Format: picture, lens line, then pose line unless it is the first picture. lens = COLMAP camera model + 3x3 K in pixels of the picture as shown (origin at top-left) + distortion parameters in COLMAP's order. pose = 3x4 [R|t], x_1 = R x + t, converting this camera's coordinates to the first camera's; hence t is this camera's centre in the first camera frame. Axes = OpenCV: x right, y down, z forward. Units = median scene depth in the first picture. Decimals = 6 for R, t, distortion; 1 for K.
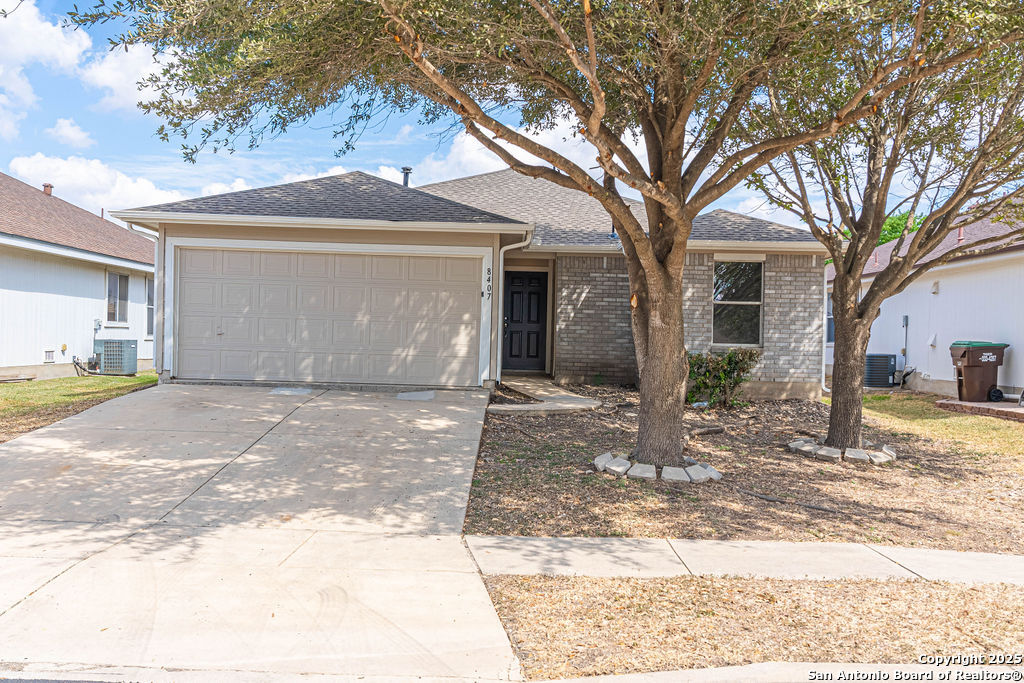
lens RADIAL K [[914.4, 0, 512.1], [0, 914.4, 319.5], [0, 0, 1]] dist [0.077822, 0.000876]
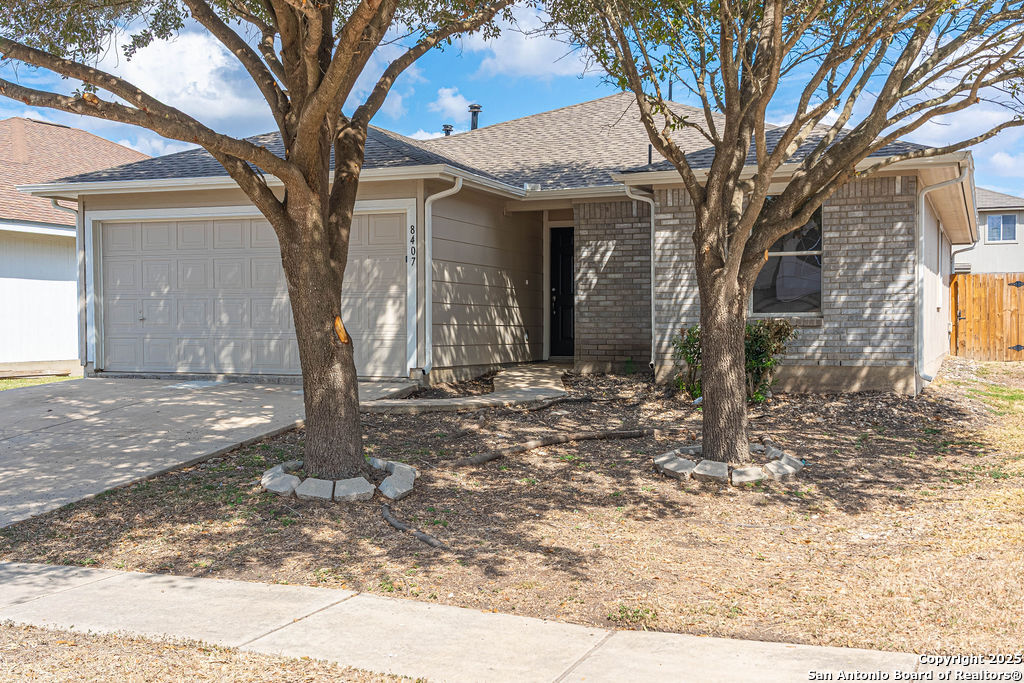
lens RADIAL K [[1115.1, 0, 512.0], [0, 1115.1, 341.5], [0, 0, 1]] dist [0.068565, -0.008322]
pose [[0.928245, -0.021448, -0.371350, 0.368100], [0.035112, 0.998931, 0.030072, 0.015461], [0.370308, -0.040953, 0.928006, 0.136105]]
